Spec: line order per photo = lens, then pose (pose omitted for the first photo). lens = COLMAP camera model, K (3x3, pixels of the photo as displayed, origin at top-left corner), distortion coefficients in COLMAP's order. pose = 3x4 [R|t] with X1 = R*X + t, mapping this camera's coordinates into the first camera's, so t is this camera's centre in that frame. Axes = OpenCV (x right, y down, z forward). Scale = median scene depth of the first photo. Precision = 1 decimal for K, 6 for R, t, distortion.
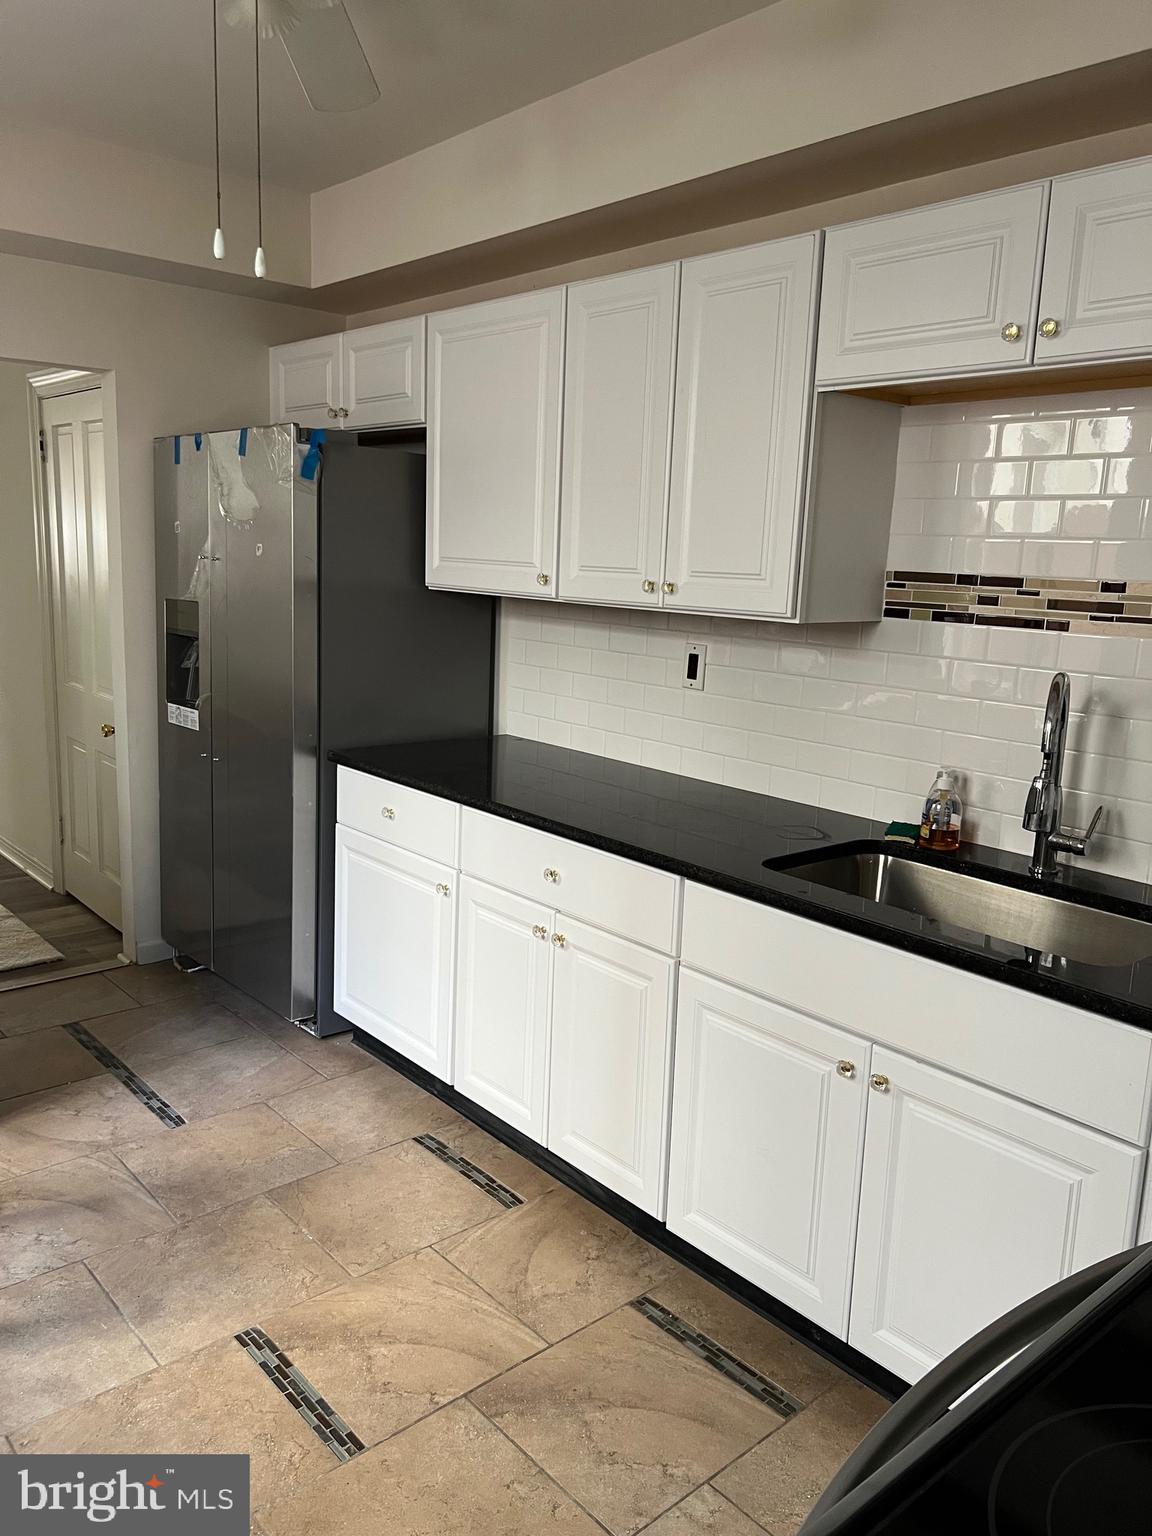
lens RADIAL K [[1166.3, 0, 567.2], [0, 1166.3, 768.8], [0, 0, 1]] dist [0.044053, -0.049036]
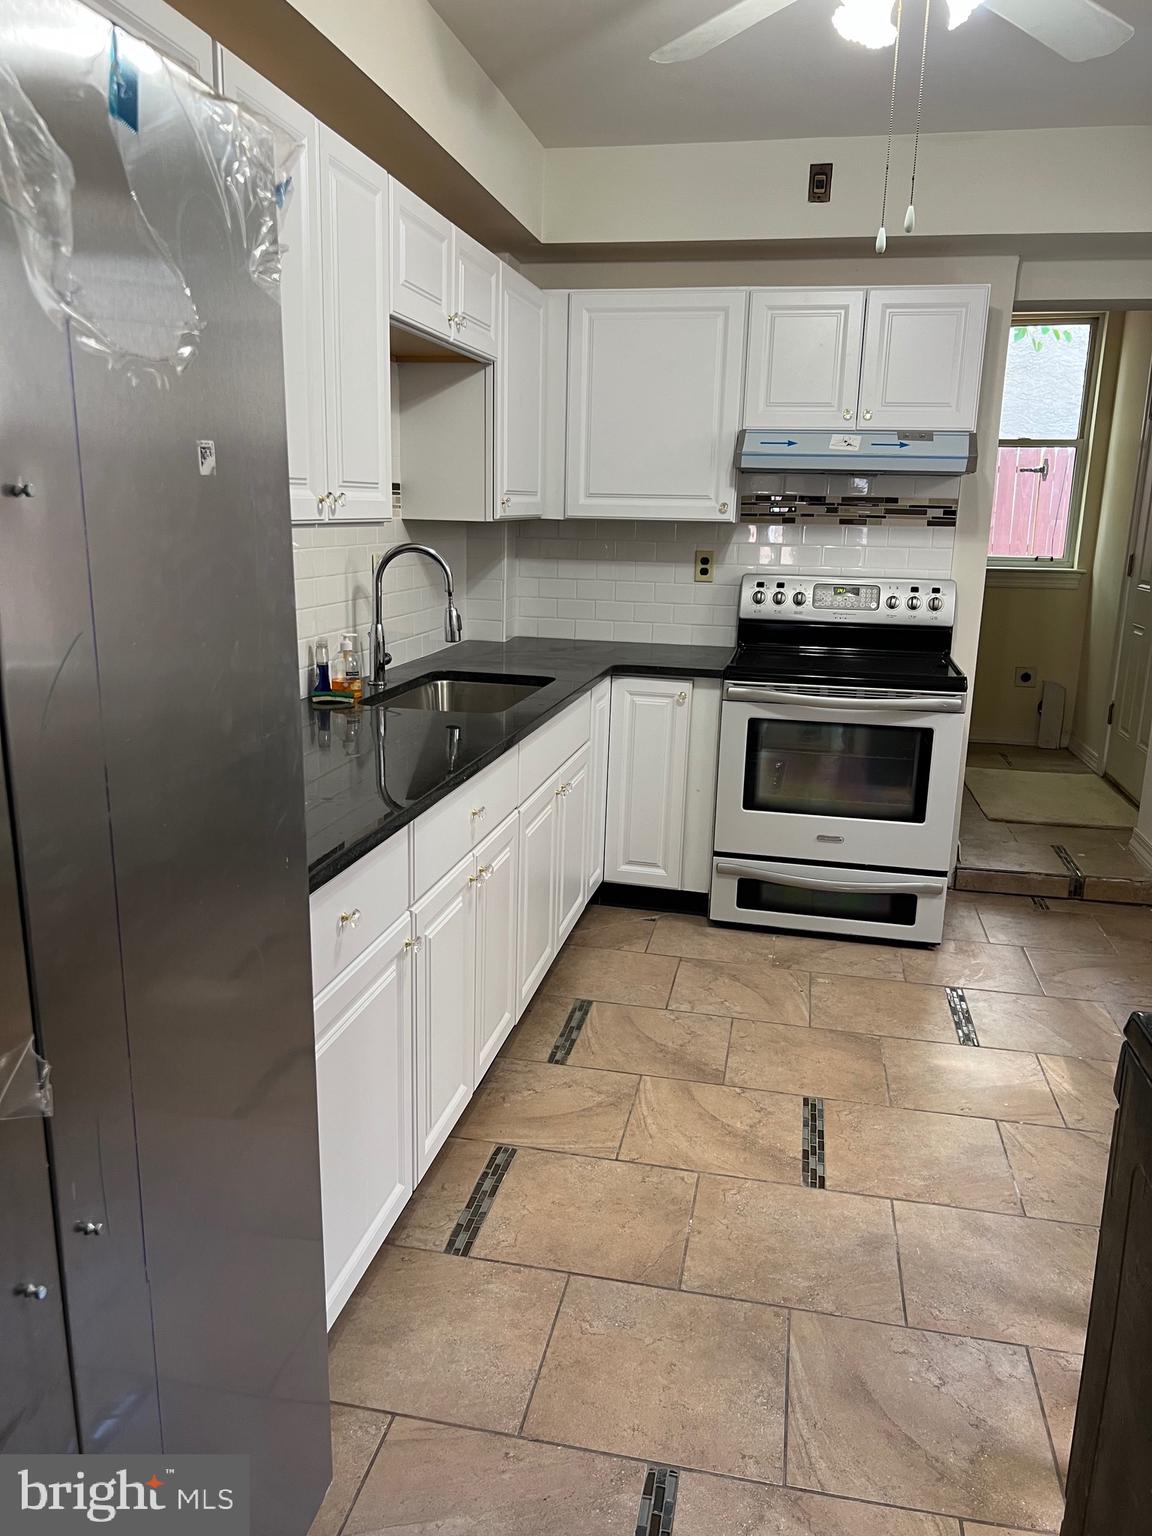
lens RADIAL K [[1166.3, 0, 566.3], [0, 1166.3, 763.1], [0, 0, 1]] dist [0.044053, -0.049036]
pose [[-0.604085, -0.224988, 0.764501, -0.832833], [0.097957, 0.931082, 0.351414, -0.295235], [-0.790876, 0.287172, -0.540414, 1.554545]]
